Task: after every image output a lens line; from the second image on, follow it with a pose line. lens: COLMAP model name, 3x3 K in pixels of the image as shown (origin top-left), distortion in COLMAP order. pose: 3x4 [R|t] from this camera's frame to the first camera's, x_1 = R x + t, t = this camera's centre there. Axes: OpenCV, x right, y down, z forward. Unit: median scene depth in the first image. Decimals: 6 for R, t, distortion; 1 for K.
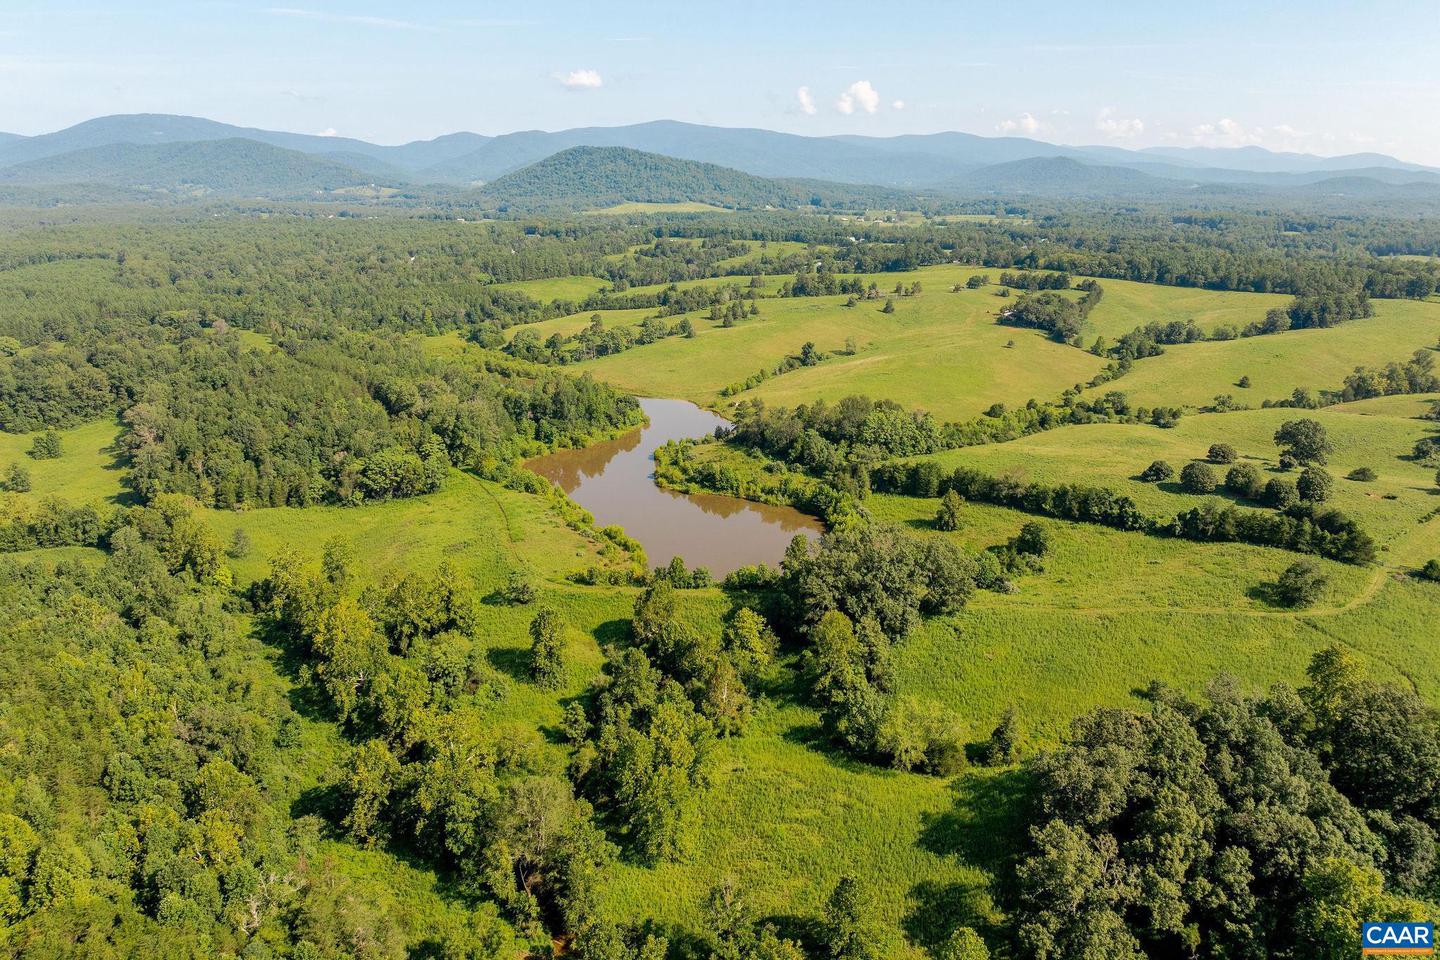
lens RADIAL K [[1015.1, 0, 723.4], [0, 1015.1, 431.6], [0, 0, 1]] dist [-0.033837, -0.002025]
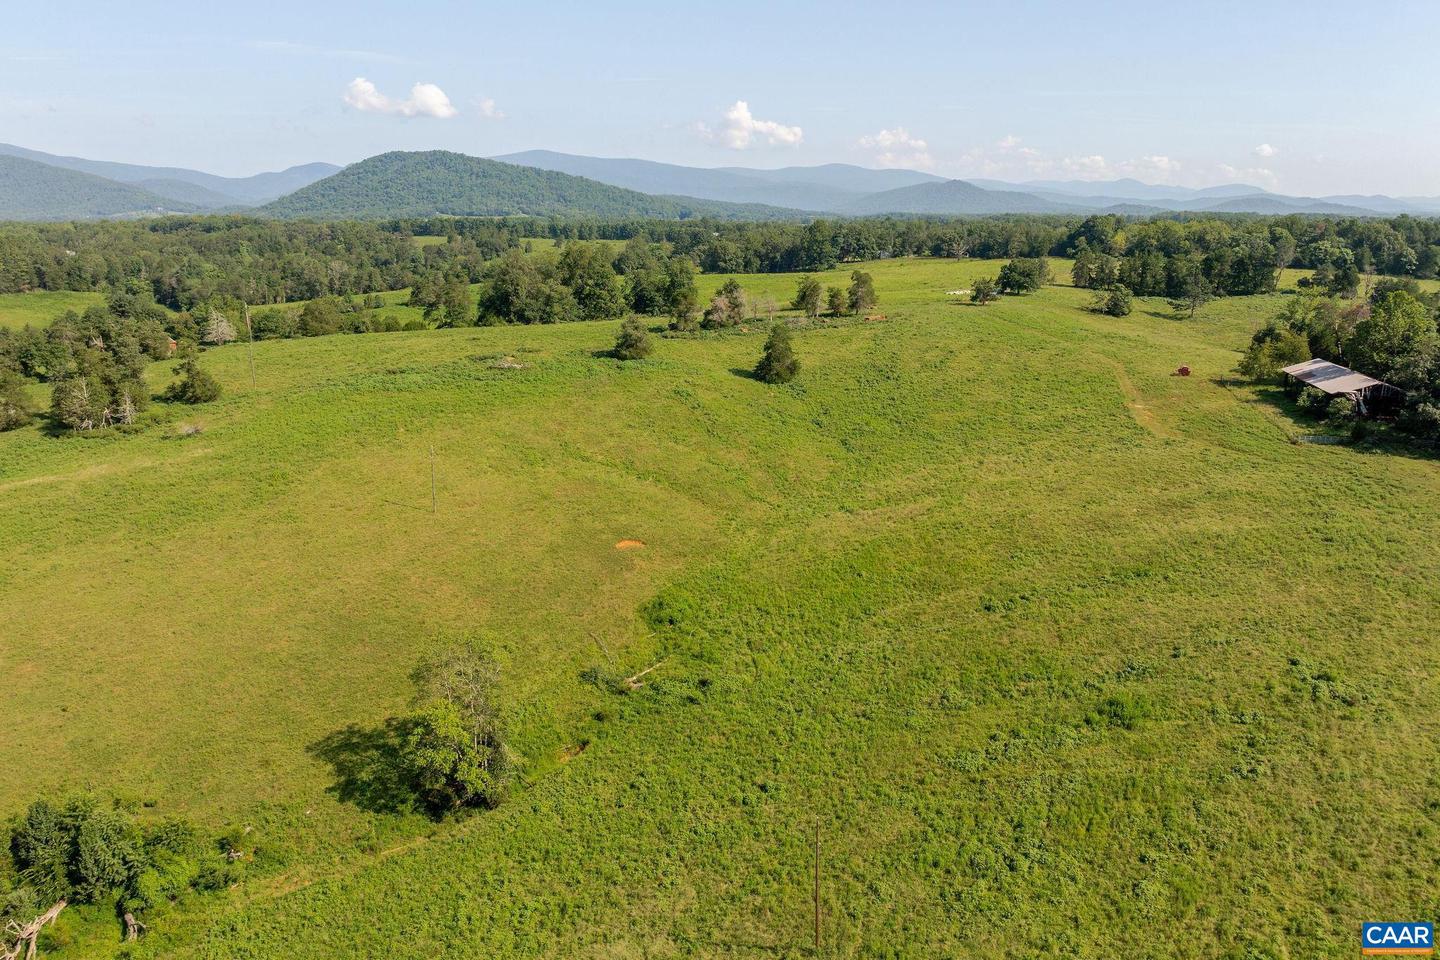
lens RADIAL K [[1015.1, 0, 728.5], [0, 1015.1, 416.2], [0, 0, 1]] dist [-0.033837, -0.002025]
pose [[0.993732, -0.025334, 0.108878, 0.124623], [0.030925, 0.998272, -0.049967, -0.097066], [-0.107424, 0.053021, 0.992798, 0.759266]]
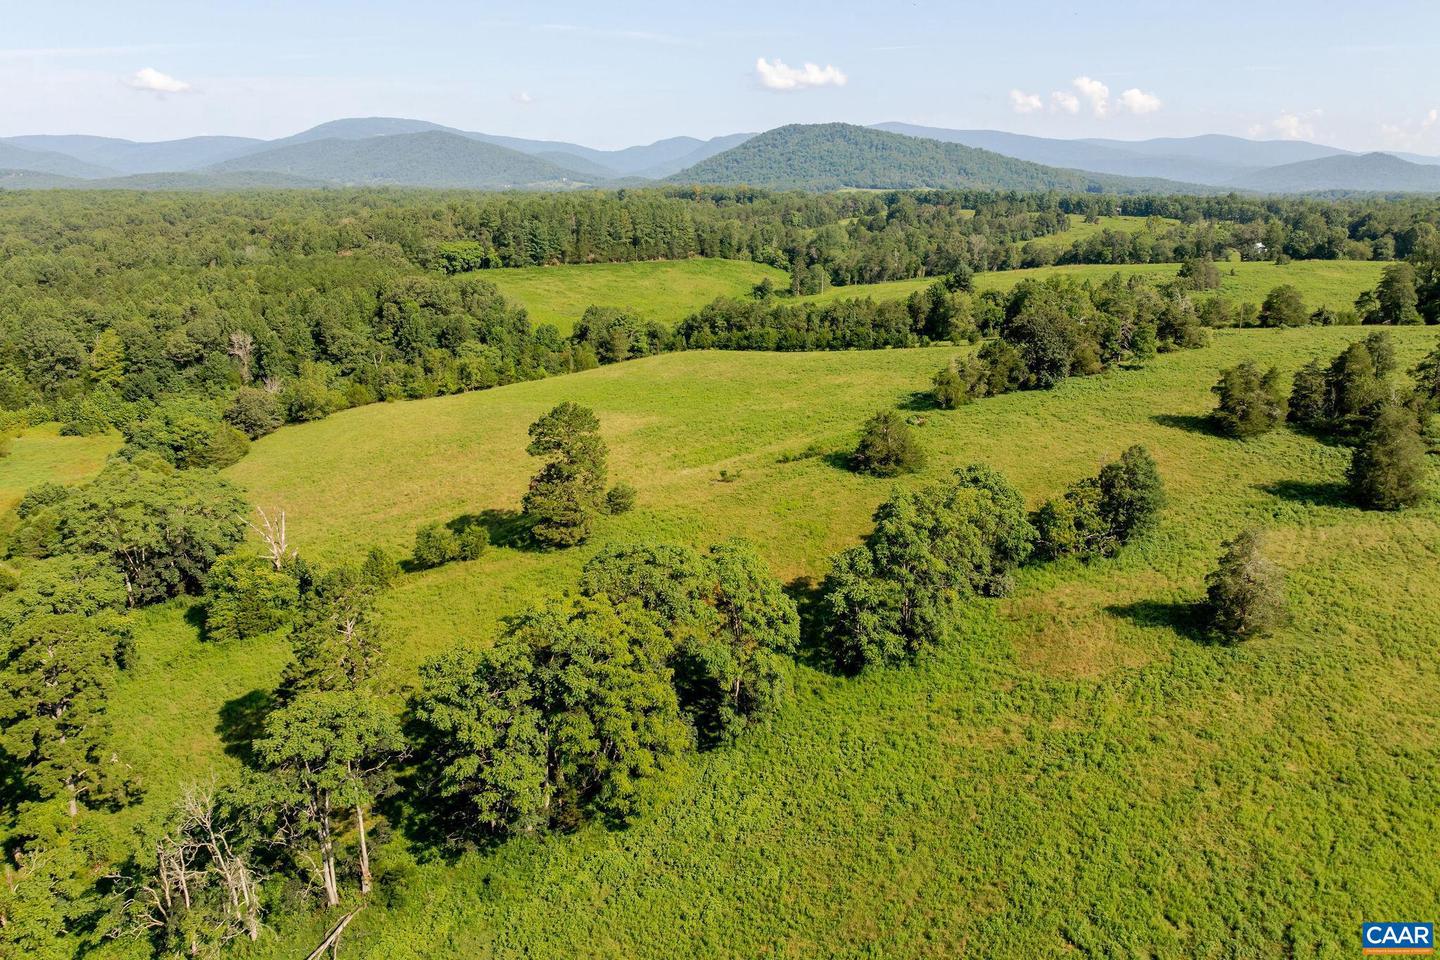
lens RADIAL K [[1015.1, 0, 724.7], [0, 1015.1, 427.6], [0, 0, 1]] dist [-0.033837, -0.002025]
pose [[0.977854, 0.046970, -0.203950, -0.063267], [-0.050241, 0.998678, -0.010884, -0.103398], [0.203170, 0.020890, 0.978921, 0.784461]]
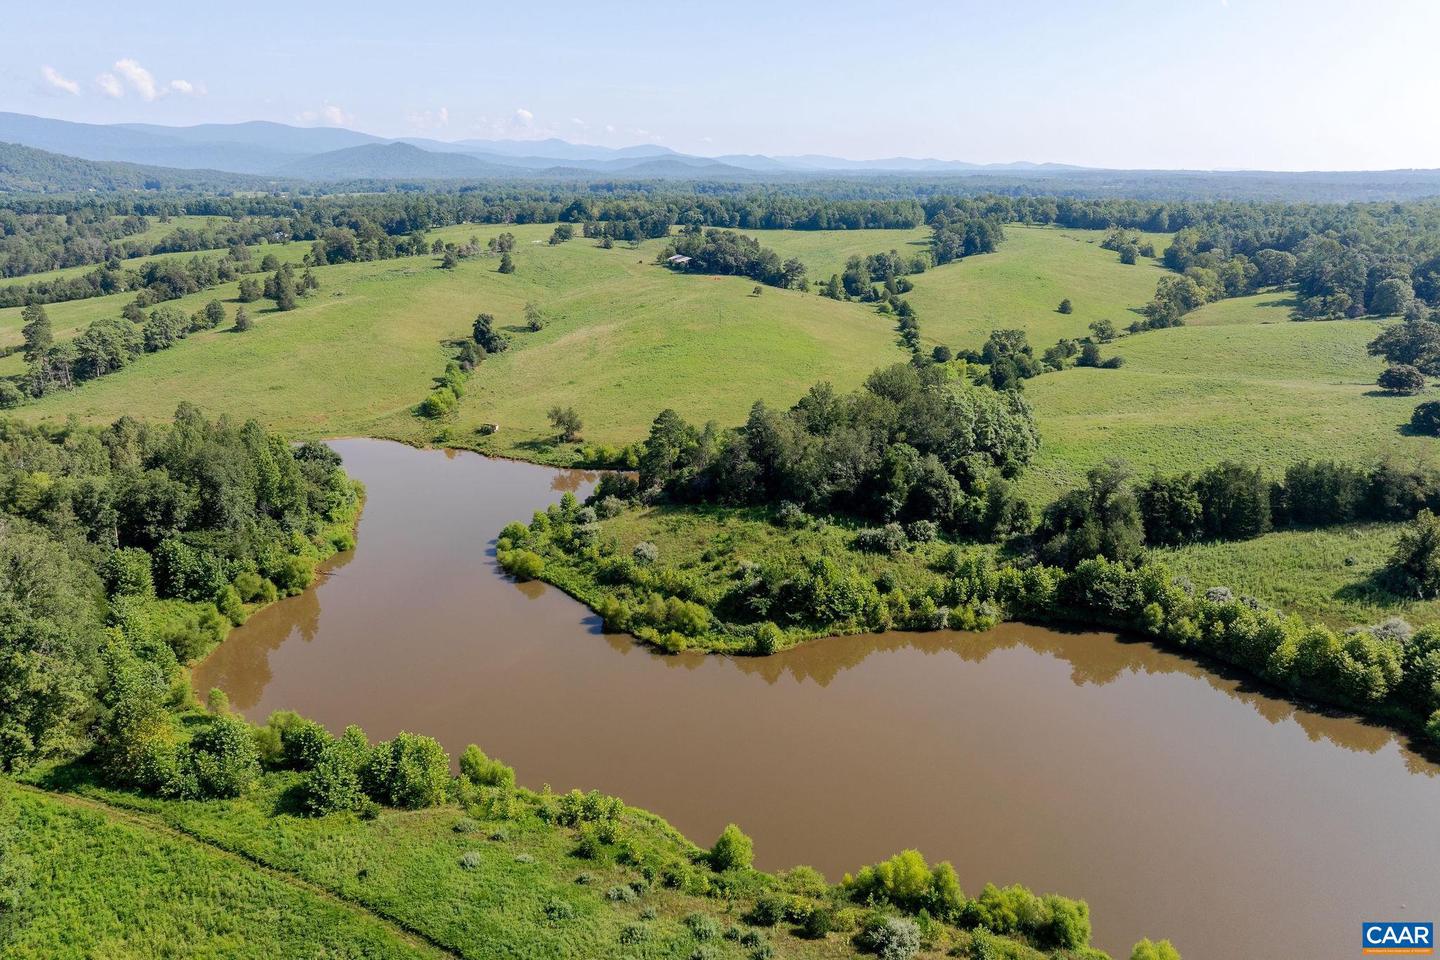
lens RADIAL K [[1015.1, 0, 729.8], [0, 1015.1, 421.2], [0, 0, 1]] dist [-0.033837, -0.002025]
pose [[0.797392, -0.146507, 0.585407, -0.137217], [0.149889, 0.987766, 0.043038, -0.024239], [-0.584550, 0.053428, 0.809597, 0.358107]]
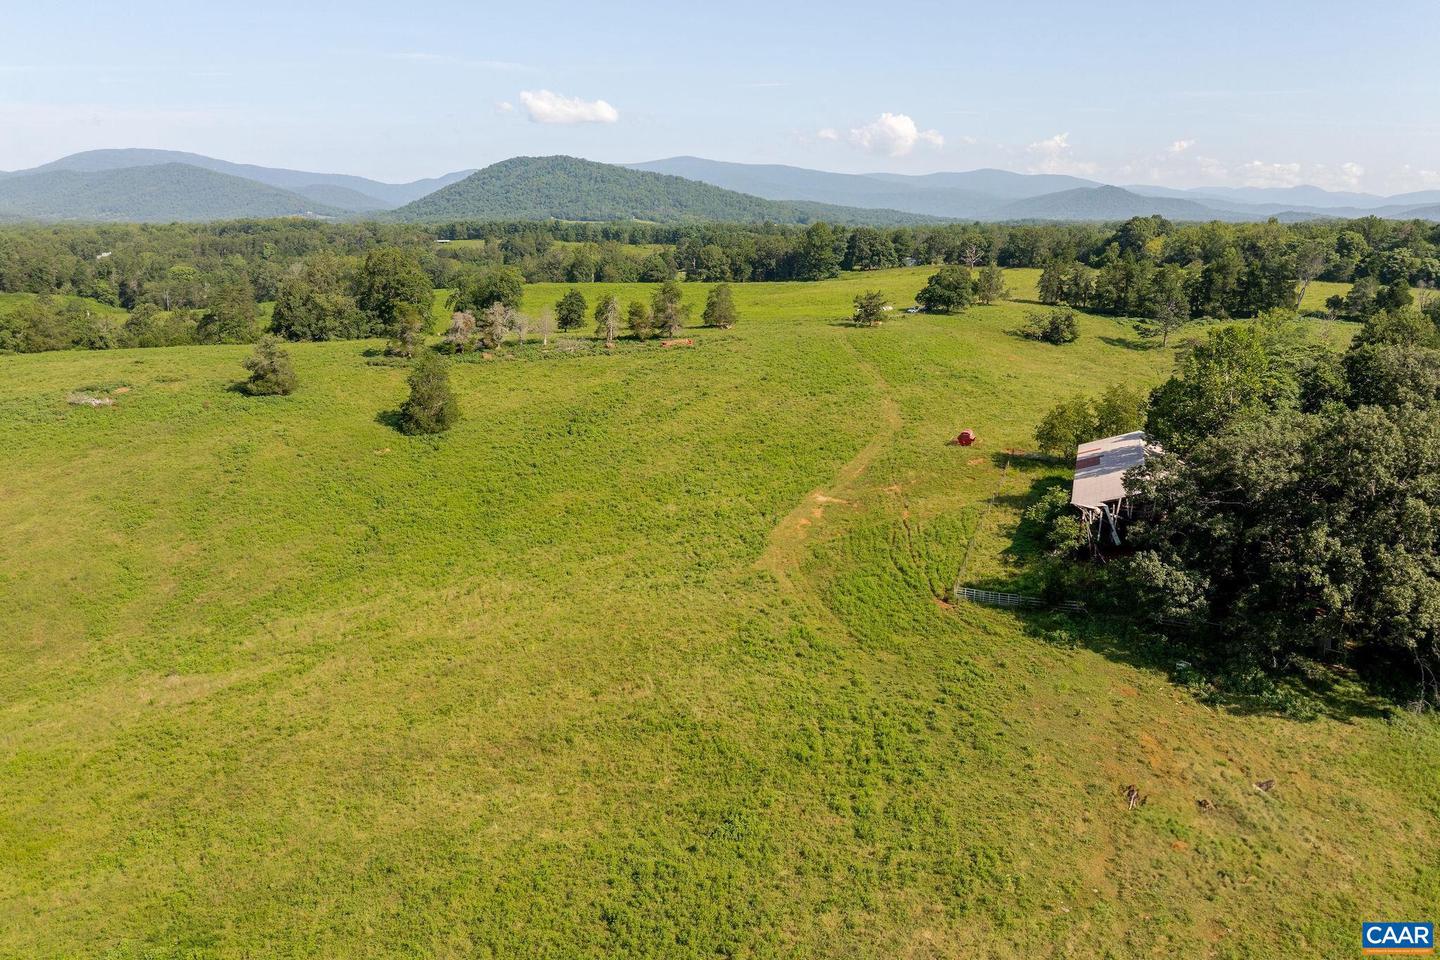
lens RADIAL K [[1015.1, 0, 727.8], [0, 1015.1, 436.4], [0, 0, 1]] dist [-0.033837, -0.002025]
pose [[0.999411, 0.005341, -0.033899, 0.225826], [-0.006659, 0.999221, -0.038887, -0.110169], [0.033665, 0.039090, 0.998668, 0.824836]]
